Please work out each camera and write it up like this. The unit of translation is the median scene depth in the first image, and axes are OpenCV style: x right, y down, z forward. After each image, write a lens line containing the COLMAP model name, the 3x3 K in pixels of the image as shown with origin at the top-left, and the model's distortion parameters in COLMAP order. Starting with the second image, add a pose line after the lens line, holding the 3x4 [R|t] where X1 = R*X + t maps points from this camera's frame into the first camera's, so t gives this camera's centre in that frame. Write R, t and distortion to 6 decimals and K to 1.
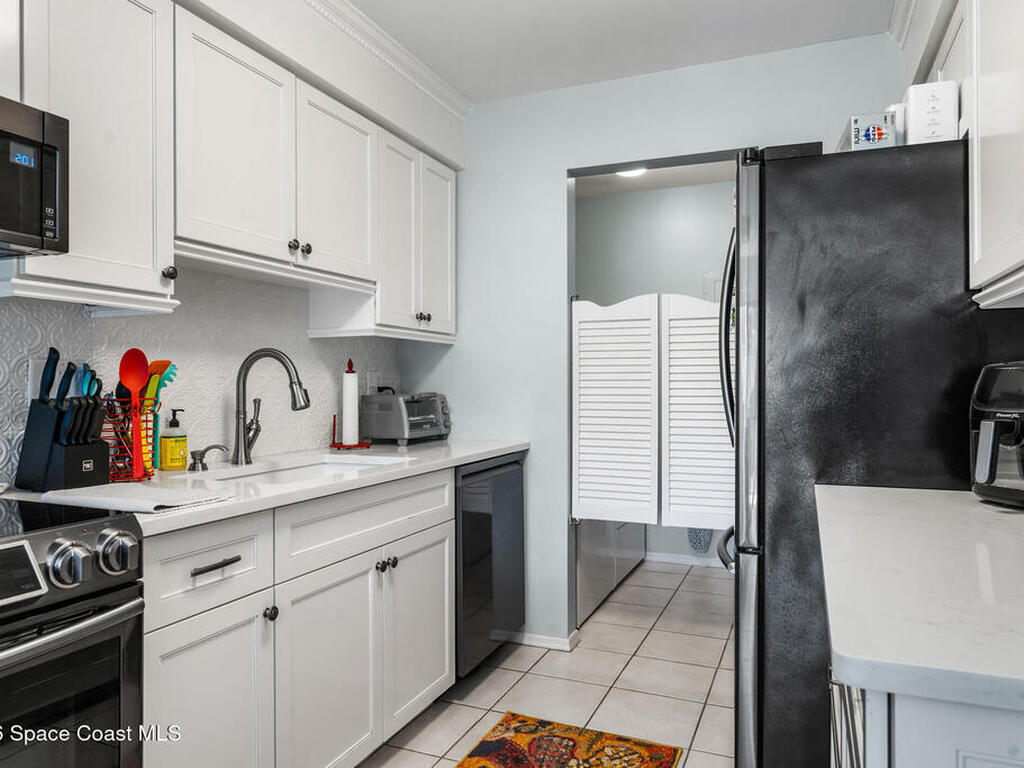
lens RADIAL K [[697.7, 0, 512.0], [0, 697.7, 384.0], [0, 0, 1]] dist [0.001964, -0.001417]
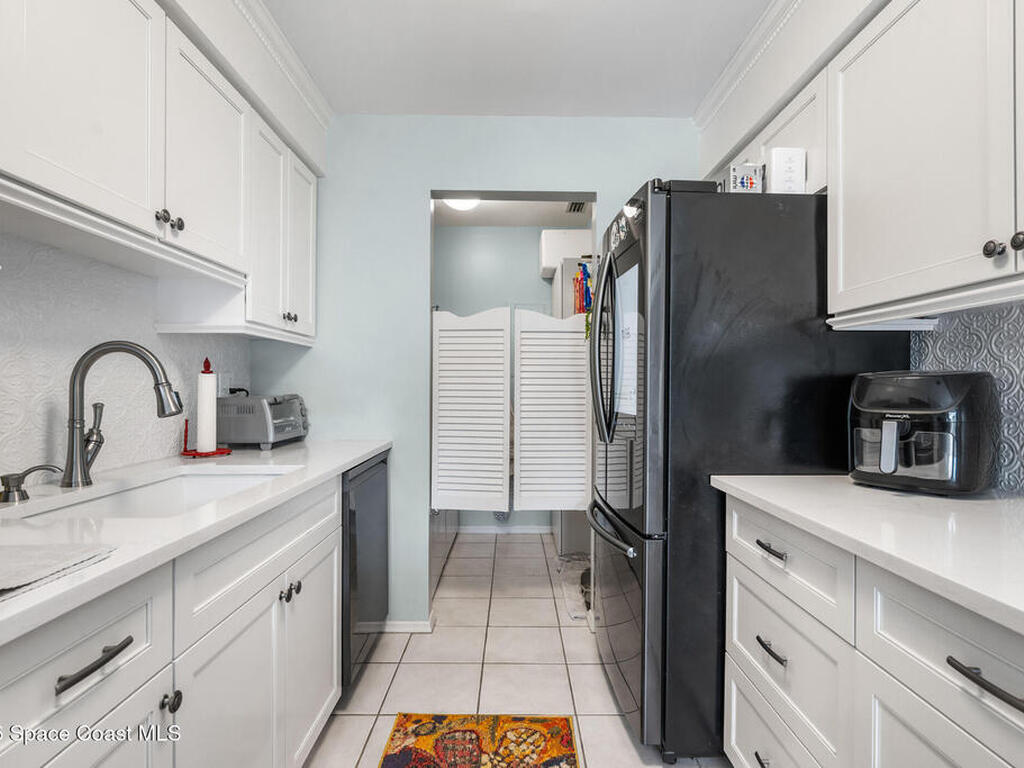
lens RADIAL K [[529.0, 0, 512.0], [0, 529.0, 384.0], [0, 0, 1]] dist [-0.002219, 0.001102]
pose [[0.918529, 0.007531, 0.395281, -0.163369], [-0.006161, 0.999970, -0.004734, -0.001127], [-0.395305, 0.001913, 0.918548, 0.241521]]
